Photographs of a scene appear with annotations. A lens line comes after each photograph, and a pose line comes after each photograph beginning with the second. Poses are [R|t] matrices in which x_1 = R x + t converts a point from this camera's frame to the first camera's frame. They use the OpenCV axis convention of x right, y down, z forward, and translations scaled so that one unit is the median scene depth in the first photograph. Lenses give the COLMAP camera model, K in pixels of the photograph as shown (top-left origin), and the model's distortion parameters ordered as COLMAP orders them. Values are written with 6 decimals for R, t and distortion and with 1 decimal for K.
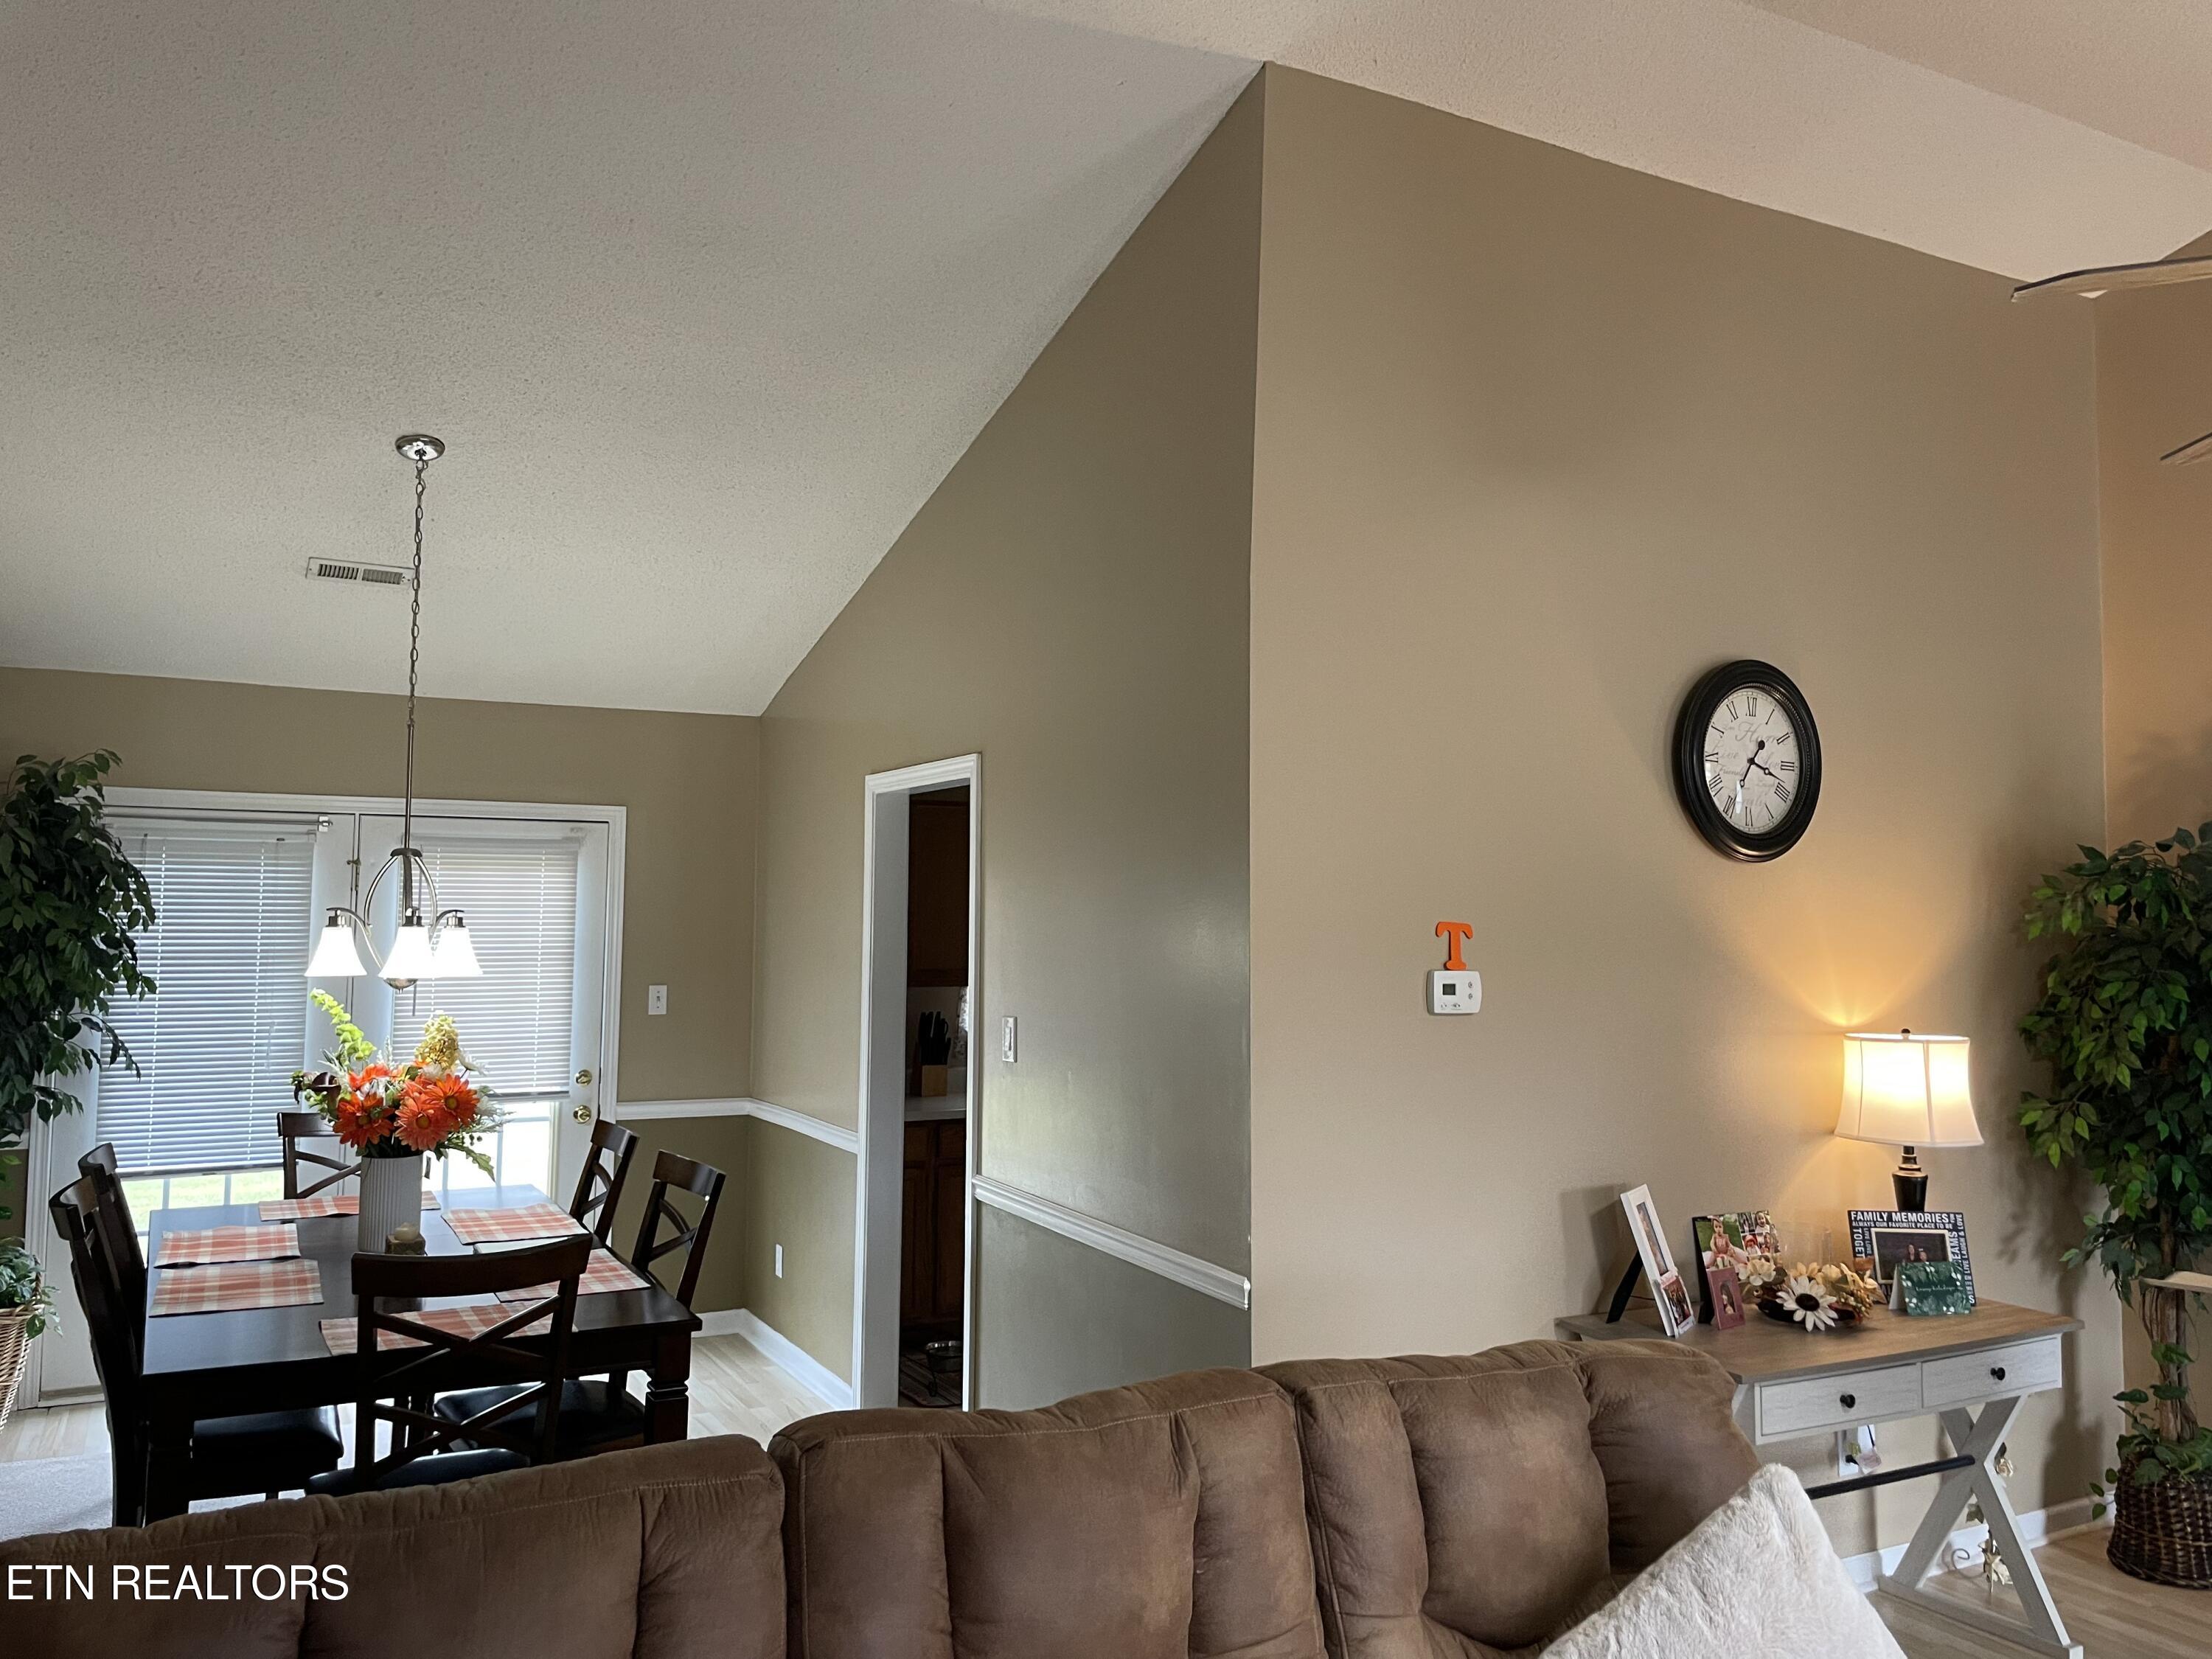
lens RADIAL K [[1702.3, 0, 1112.9], [0, 1702.3, 809.5], [0, 0, 1]] dist [0.081021, -0.093765]
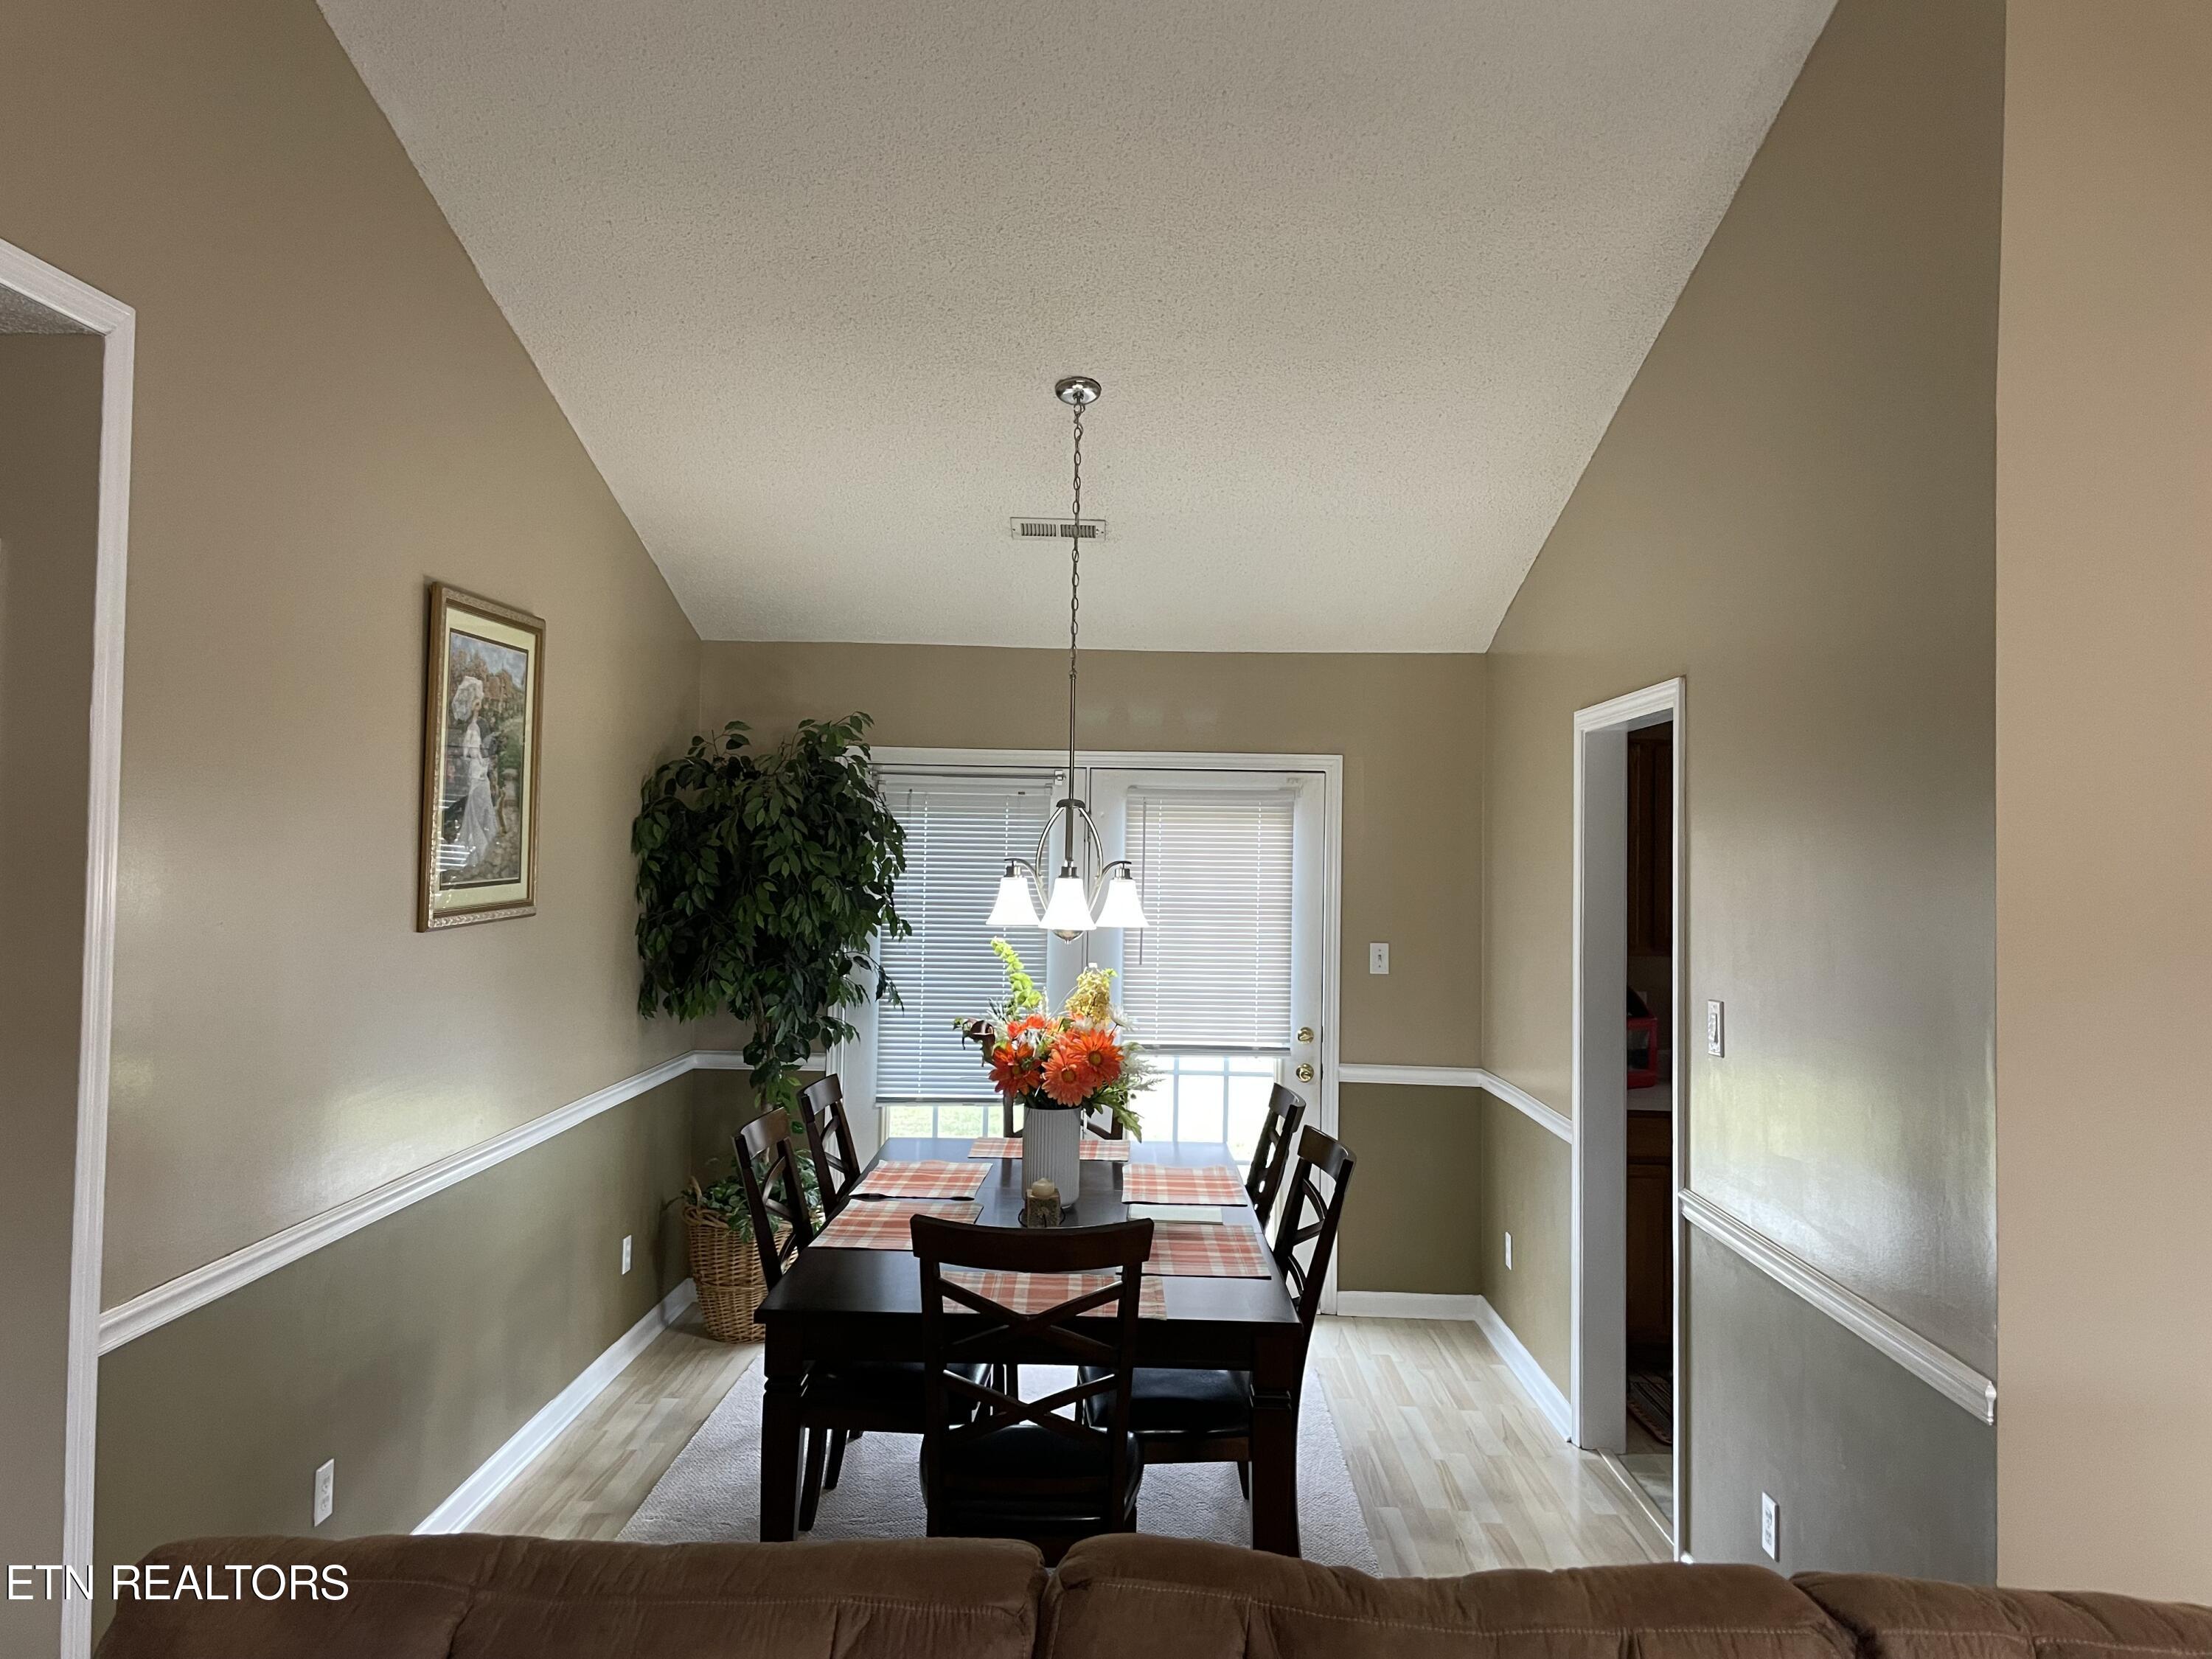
lens RADIAL K [[1702.3, 0, 1106.6], [0, 1702.3, 814.7], [0, 0, 1]] dist [0.081021, -0.093765]
pose [[0.876611, -0.005801, -0.481165, 0.074280], [0.019974, 0.999504, 0.024339, 0.007565], [0.480785, -0.030946, 0.876292, 0.137088]]
